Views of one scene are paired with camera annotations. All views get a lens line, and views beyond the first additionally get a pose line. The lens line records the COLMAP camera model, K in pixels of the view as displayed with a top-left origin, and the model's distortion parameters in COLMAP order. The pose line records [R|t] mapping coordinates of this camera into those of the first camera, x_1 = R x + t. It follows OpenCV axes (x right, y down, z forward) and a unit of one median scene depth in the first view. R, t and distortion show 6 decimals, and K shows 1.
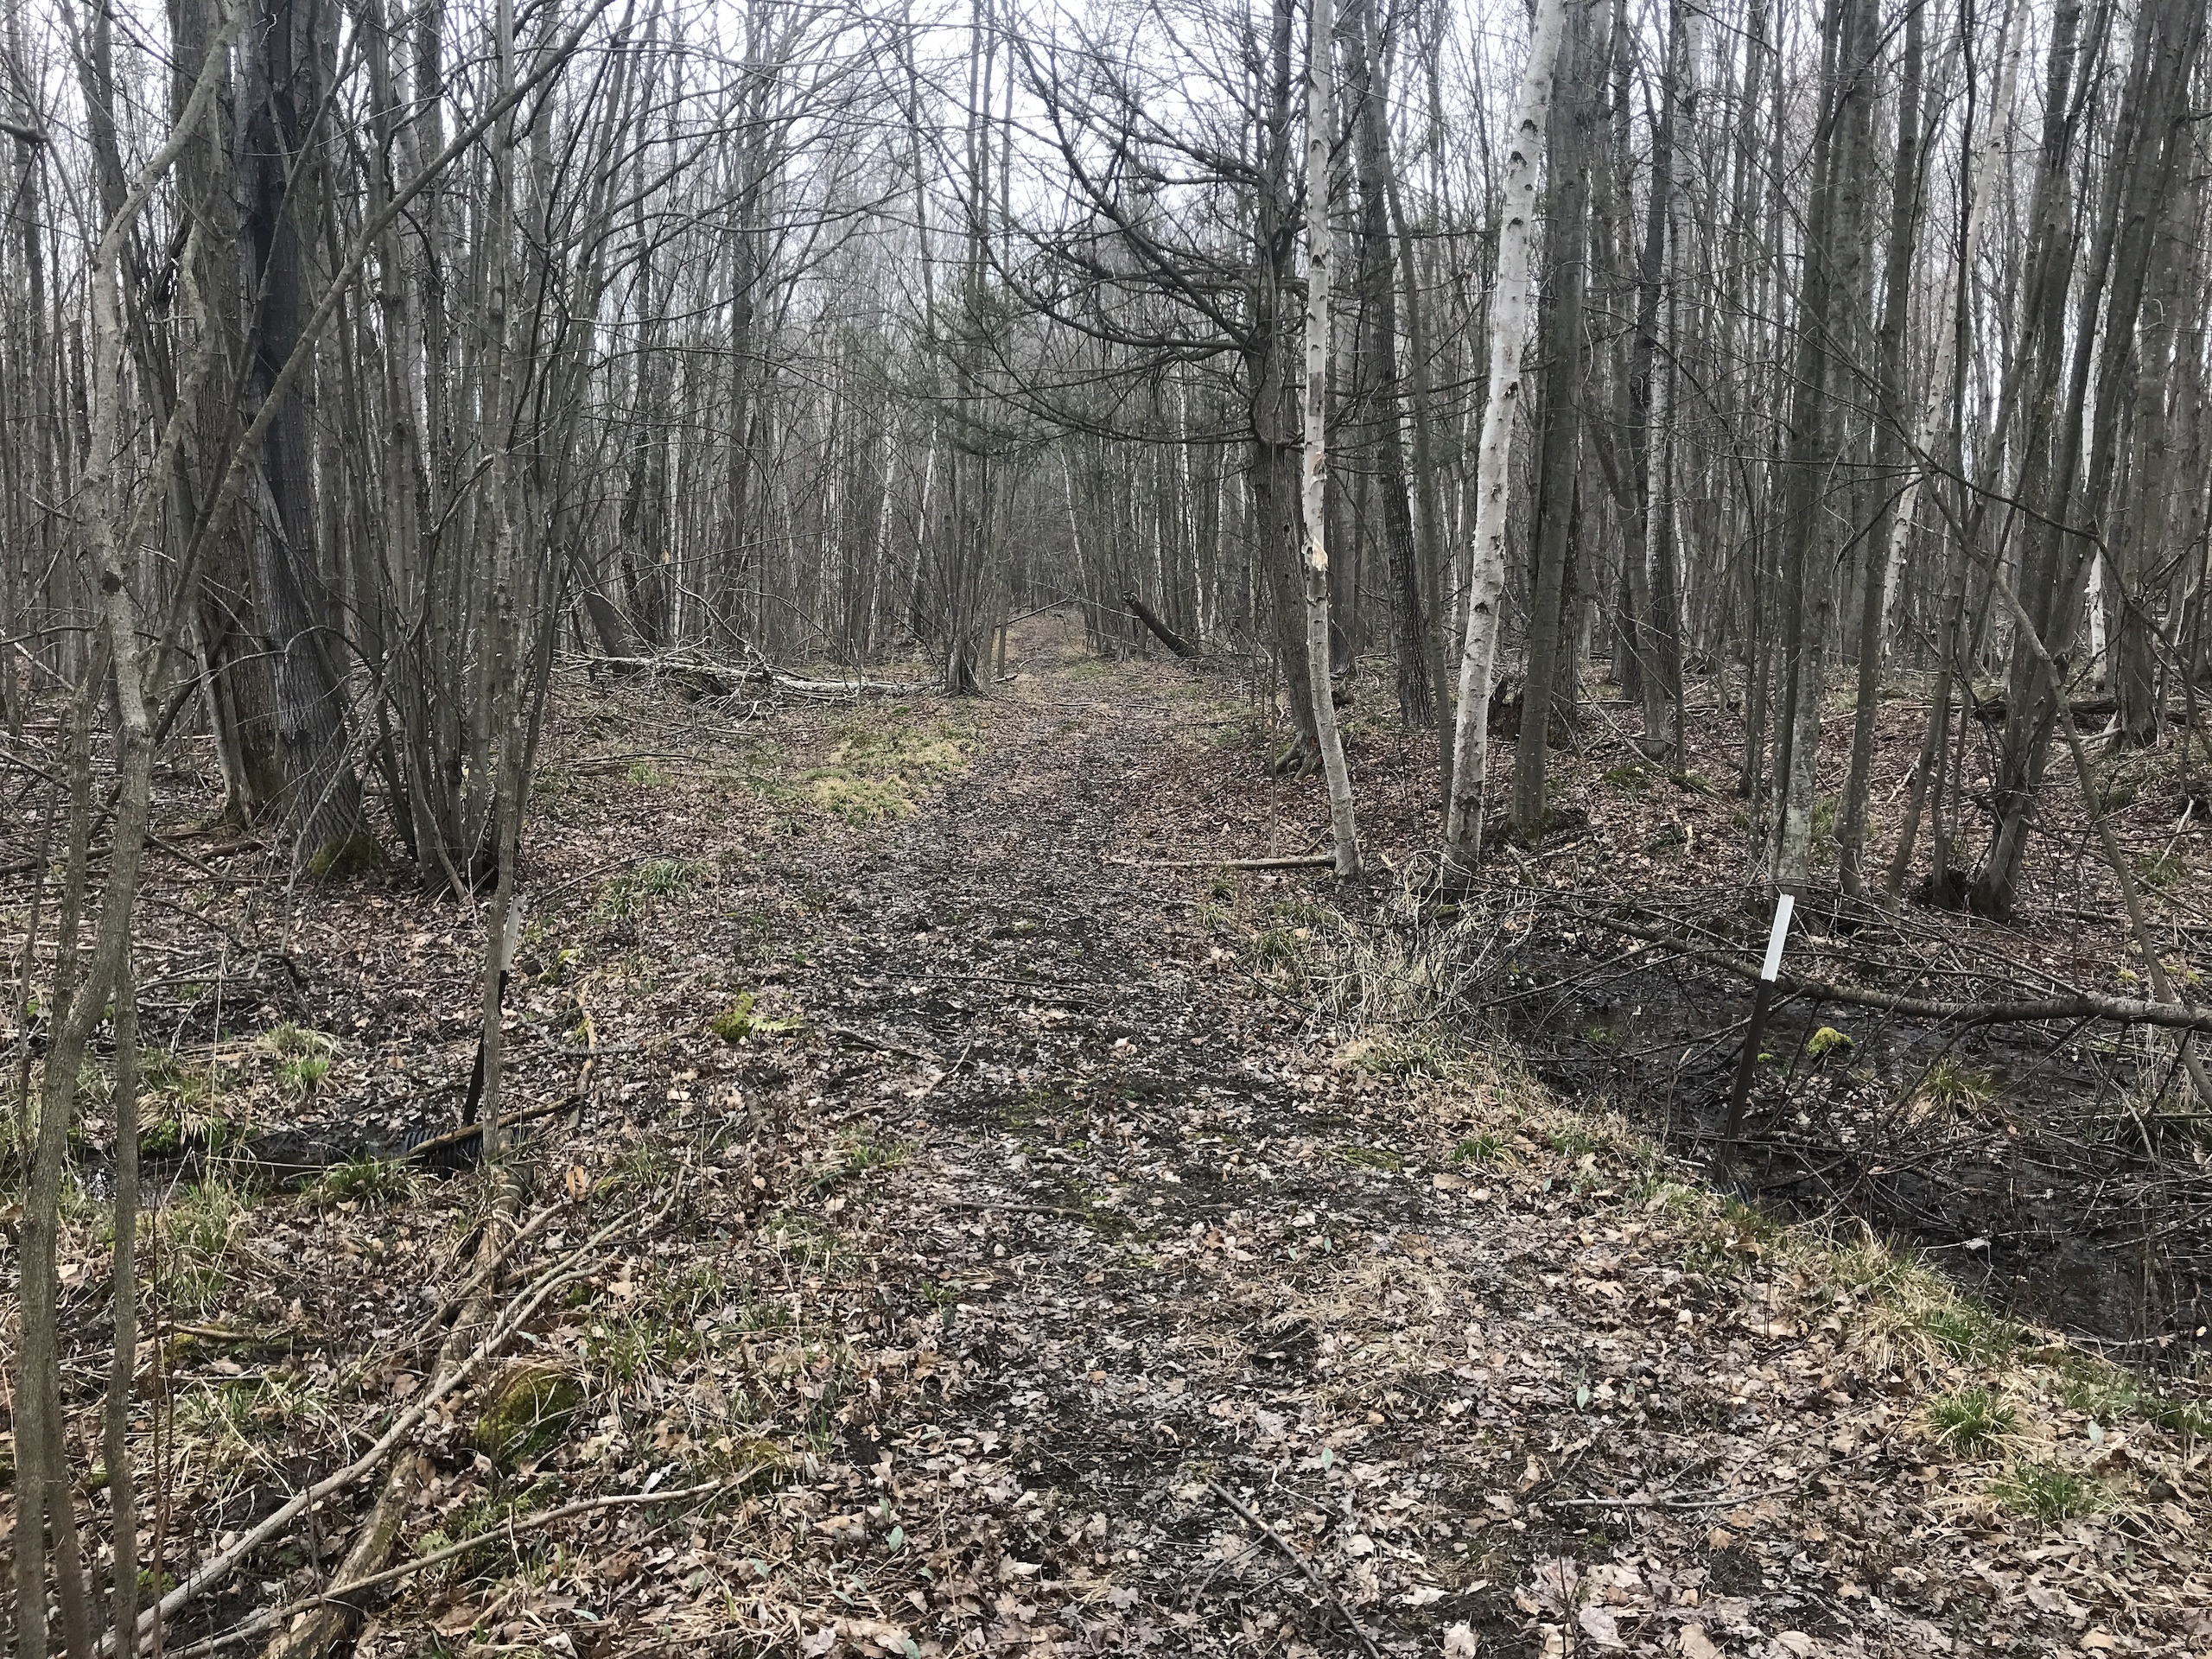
lens RADIAL K [[1773.9, 0, 1104.3], [0, 1773.9, 827.9], [0, 0, 1]] dist [-0.000332, -0.017377]
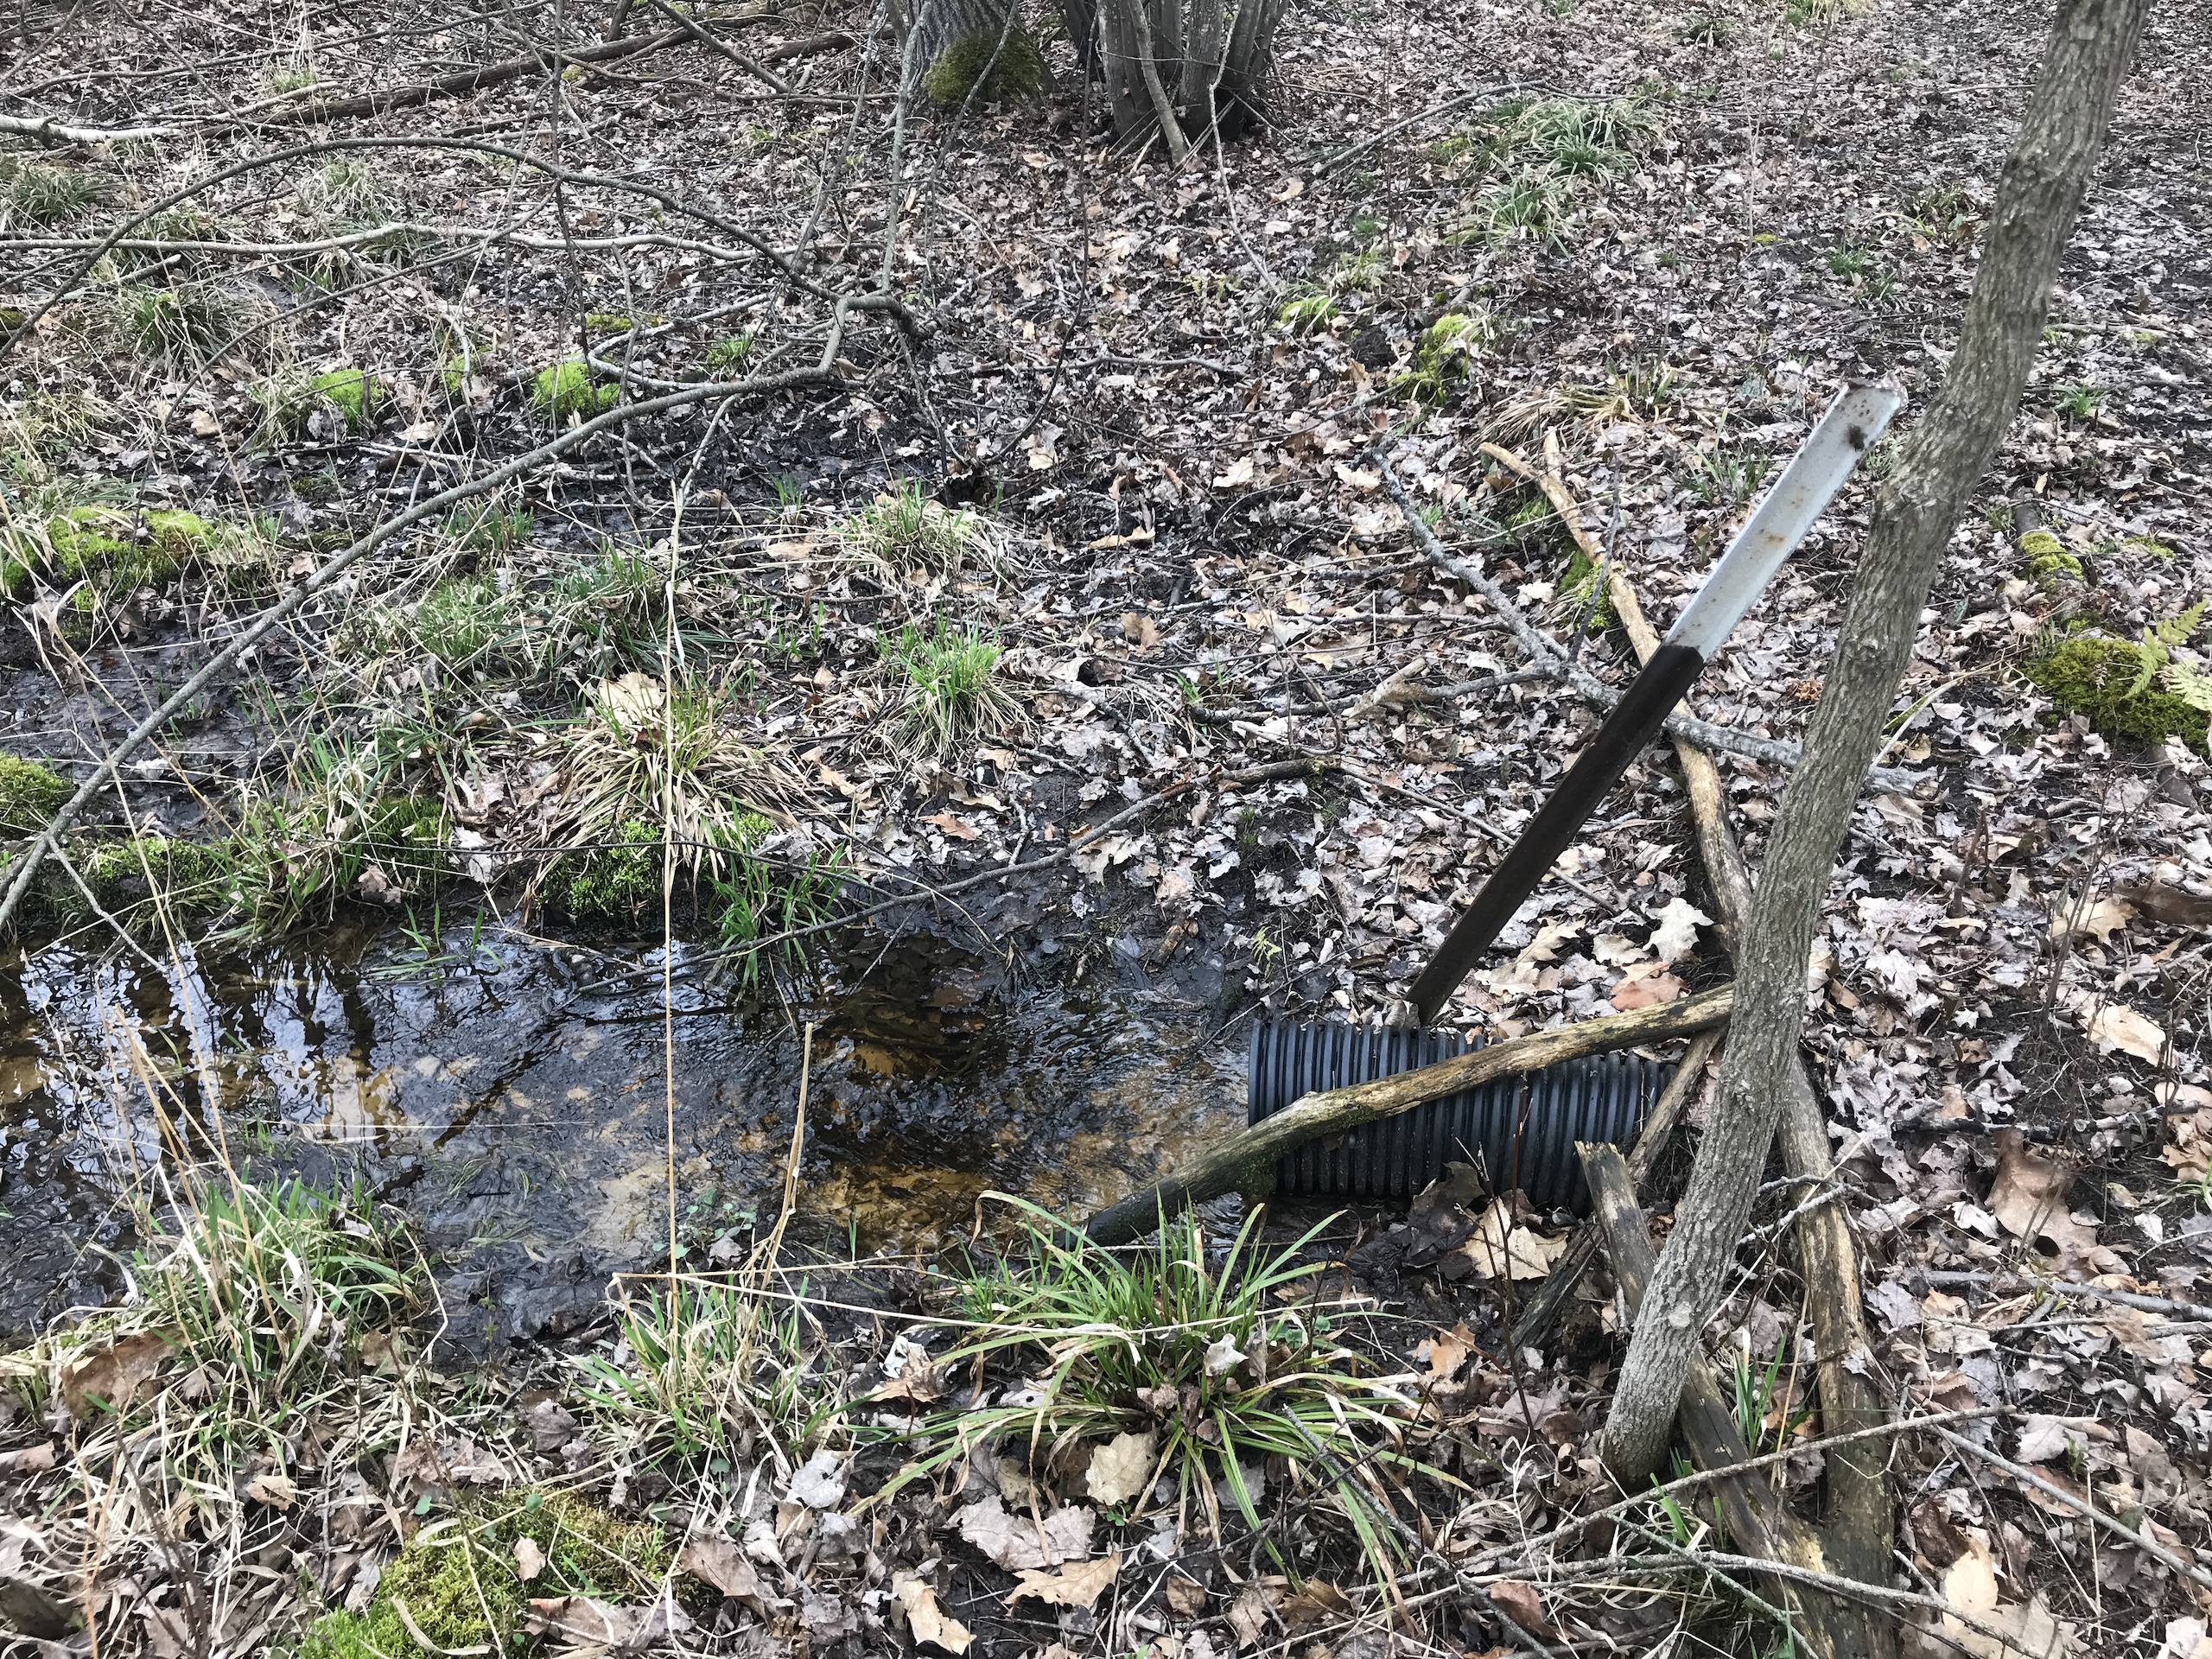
lens RADIAL K [[1773.9, 0, 1107.3], [0, 1773.9, 828.3], [0, 0, 1]] dist [-0.000332, -0.017377]
pose [[0.949264, 0.150656, -0.276046, -0.242306], [-0.023168, 0.908898, 0.416374, -0.000341], [0.313627, -0.388853, 0.866274, 0.523841]]
